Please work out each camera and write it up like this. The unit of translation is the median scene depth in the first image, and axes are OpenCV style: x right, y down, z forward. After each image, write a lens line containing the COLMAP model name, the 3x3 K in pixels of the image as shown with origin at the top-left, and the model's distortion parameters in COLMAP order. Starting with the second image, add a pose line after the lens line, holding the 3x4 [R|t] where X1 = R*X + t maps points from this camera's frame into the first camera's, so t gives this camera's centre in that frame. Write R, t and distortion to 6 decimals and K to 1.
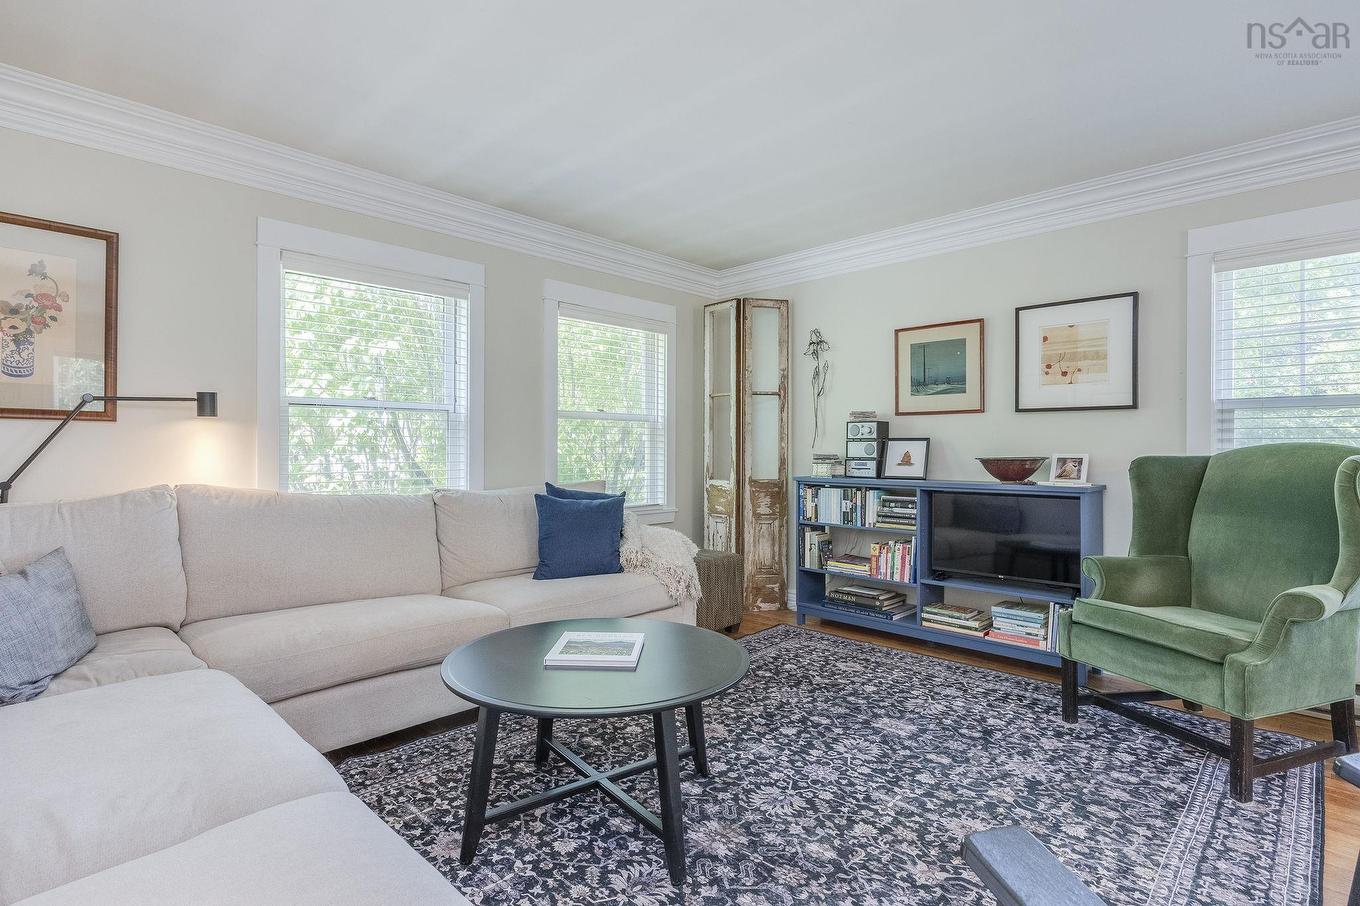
lens RADIAL K [[672.5, 0, 676.9], [0, 672.5, 444.8], [0, 0, 1]] dist [-0.004361, 0.001580]
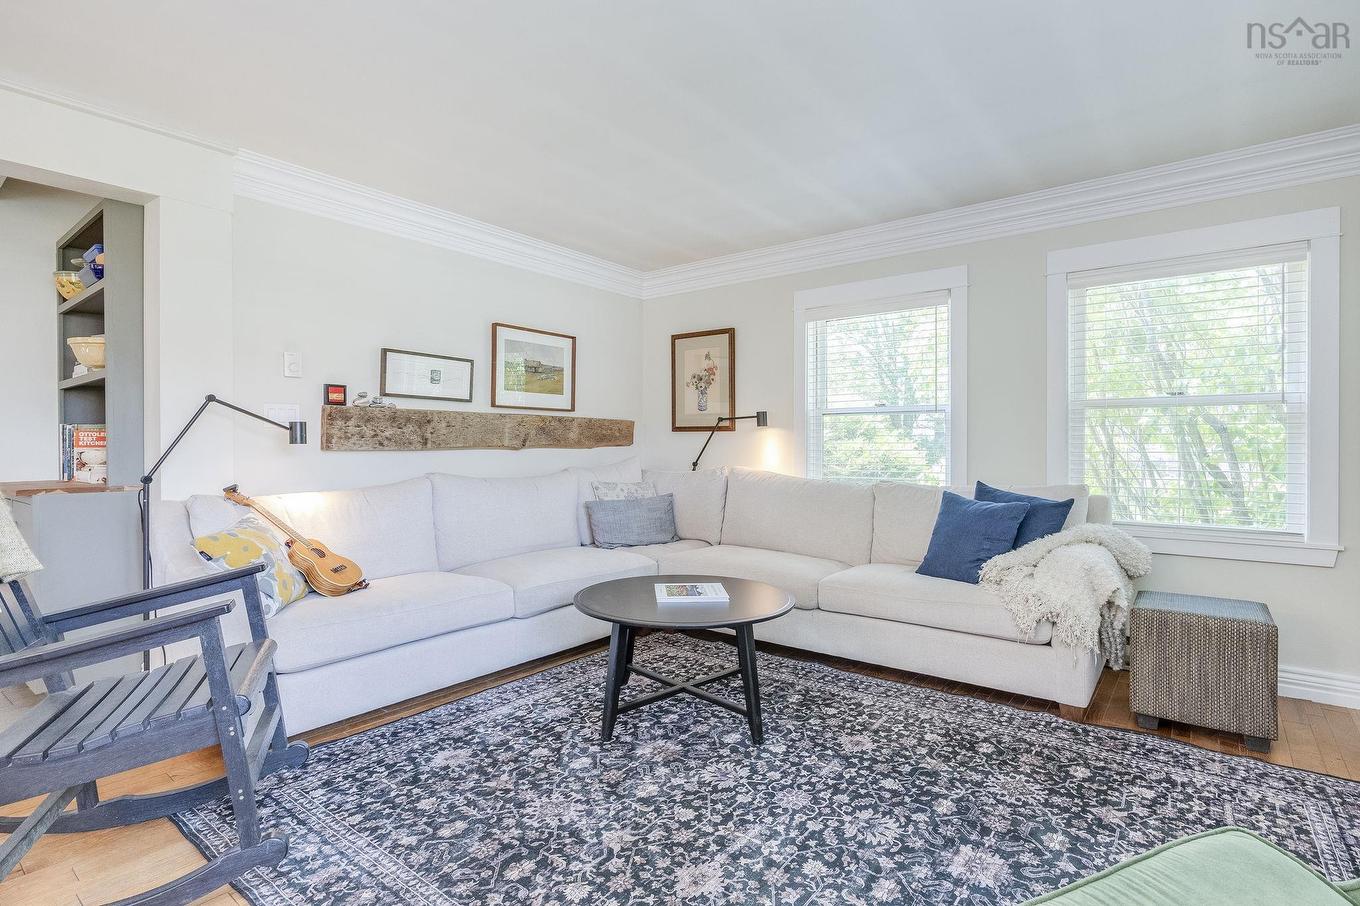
lens RADIAL K [[672.5, 0, 676.9], [0, 672.5, 444.8], [0, 0, 1]] dist [-0.004361, 0.001580]
pose [[0.108808, -0.003380, -0.994057, 1.002133], [0.005619, 0.999980, -0.002785, 0.007089], [0.994047, -0.005283, 0.108824, 0.674983]]
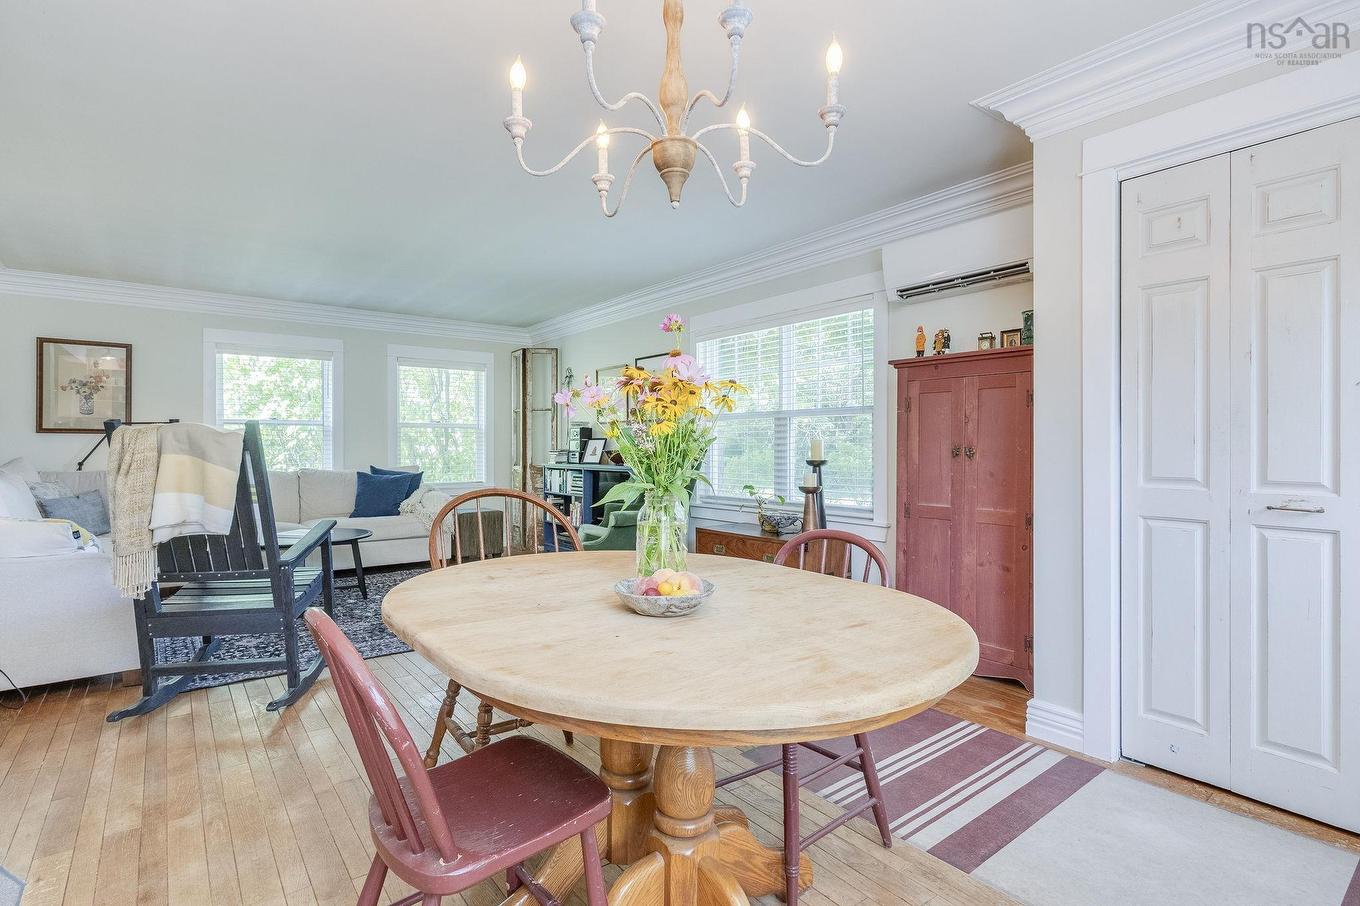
lens RADIAL K [[672.5, 0, 676.9], [0, 672.5, 444.8], [0, 0, 1]] dist [-0.004361, 0.001580]
pose [[0.990980, -0.006241, -0.133861, 1.177010], [0.006476, 0.999978, 0.001322, 0.007054], [0.133850, -0.002177, 0.990999, -0.880840]]
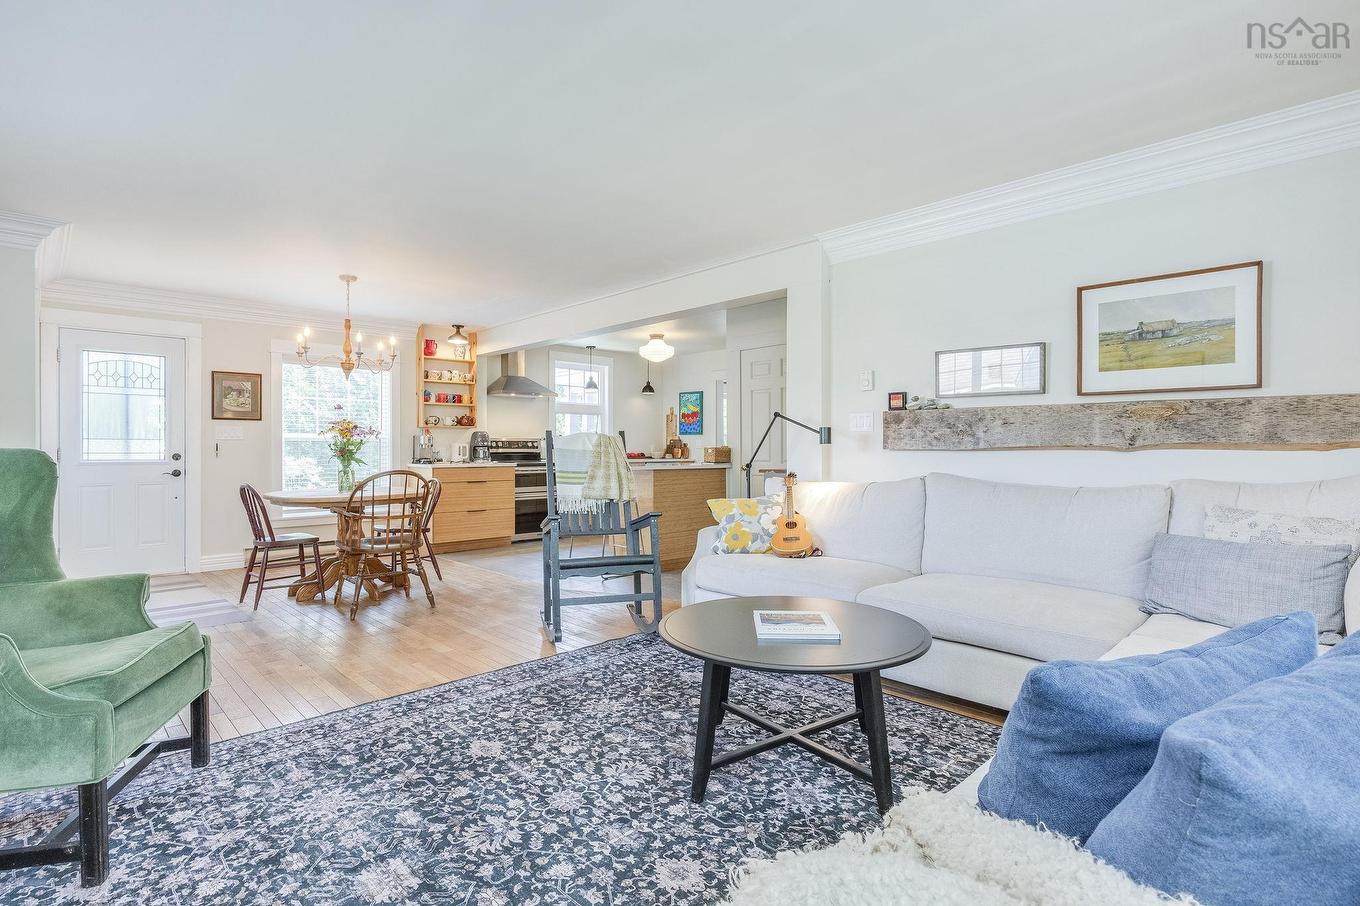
lens RADIAL K [[672.5, 0, 676.9], [0, 672.5, 444.8], [0, 0, 1]] dist [-0.004361, 0.001580]
pose [[-0.999681, -0.003723, 0.024962, 0.039556], [-0.003924, 0.999960, -0.007990, 0.014223], [-0.024931, -0.008085, -0.999656, 1.722534]]
